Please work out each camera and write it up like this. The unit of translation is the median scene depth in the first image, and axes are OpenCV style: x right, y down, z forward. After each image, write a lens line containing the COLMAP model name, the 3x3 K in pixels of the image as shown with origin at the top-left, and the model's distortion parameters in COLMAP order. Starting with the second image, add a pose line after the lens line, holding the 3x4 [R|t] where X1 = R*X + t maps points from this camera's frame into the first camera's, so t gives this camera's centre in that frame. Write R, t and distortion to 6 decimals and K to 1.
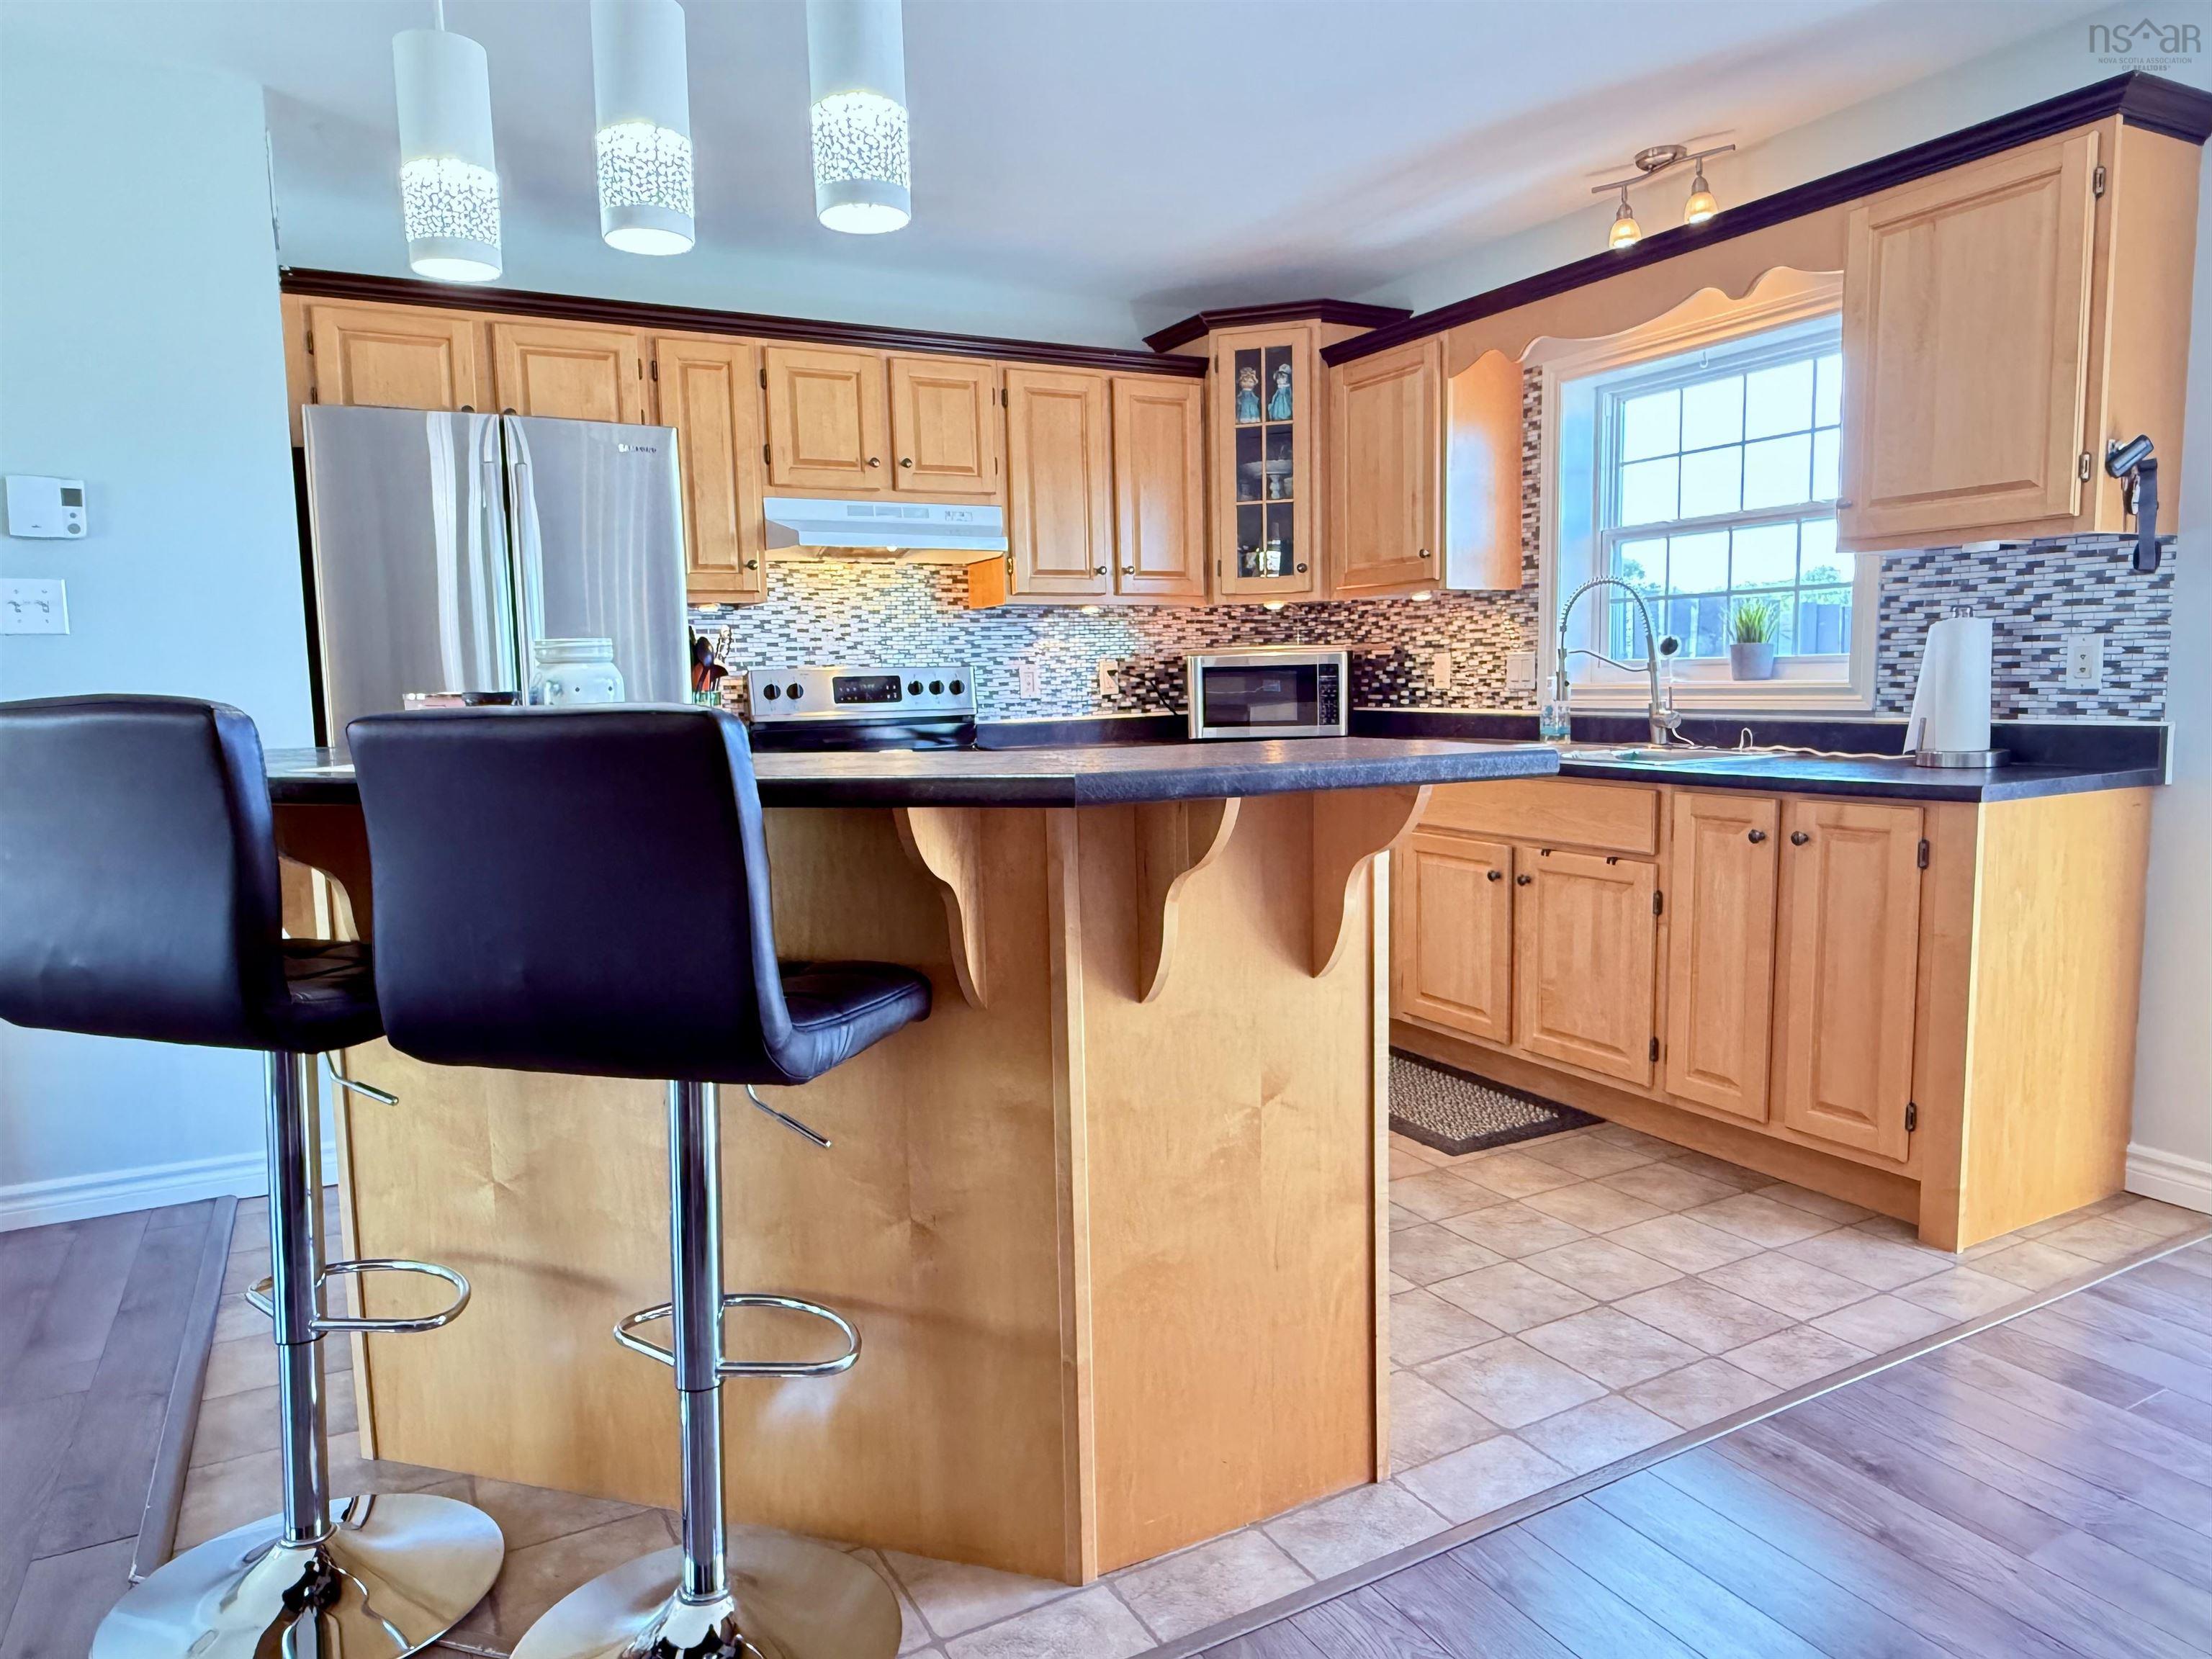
lens RADIAL K [[1415.3, 0, 1107.6], [0, 1415.3, 826.6], [0, 0, 1]] dist [0.001161, -0.000731]
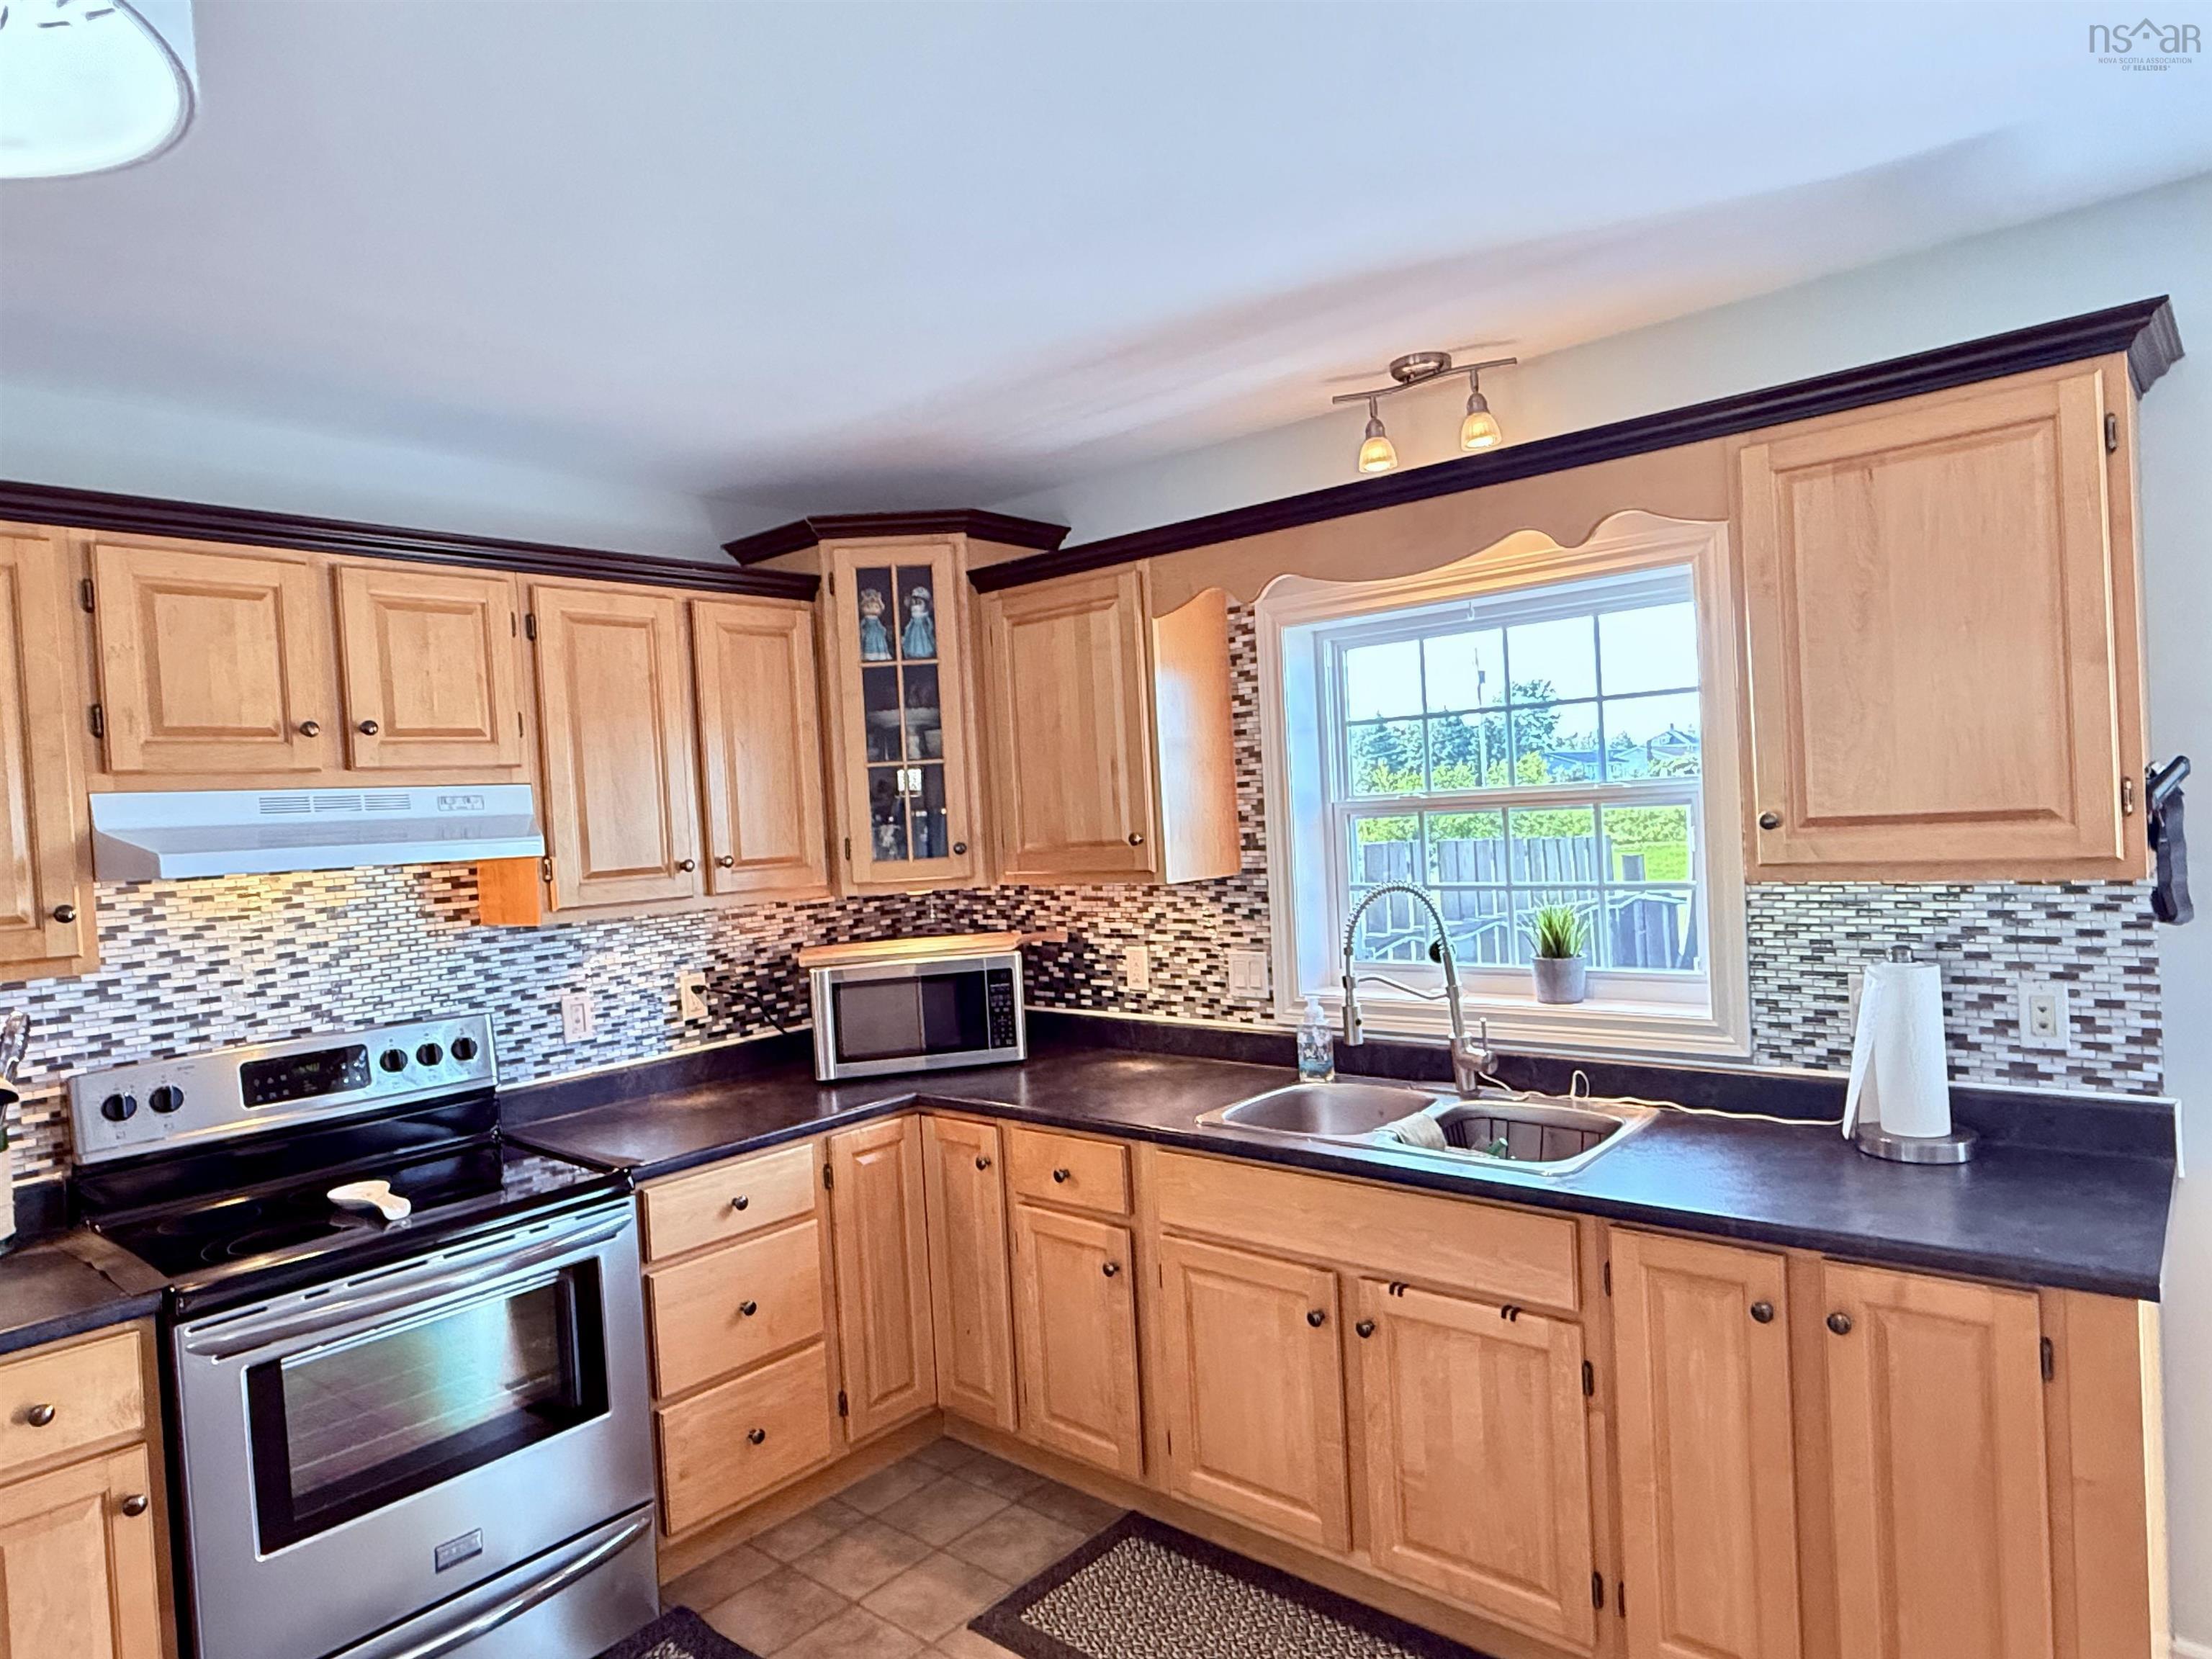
lens RADIAL K [[1302.3, 0, 1106.1], [0, 1302.3, 831.0], [0, 0, 1]] dist [0.007343, -0.005887]
pose [[0.934321, -0.036643, 0.354545, -0.042087], [0.072512, 0.993441, -0.088416, -0.136173], [-0.348979, 0.108318, 0.930849, 0.346180]]
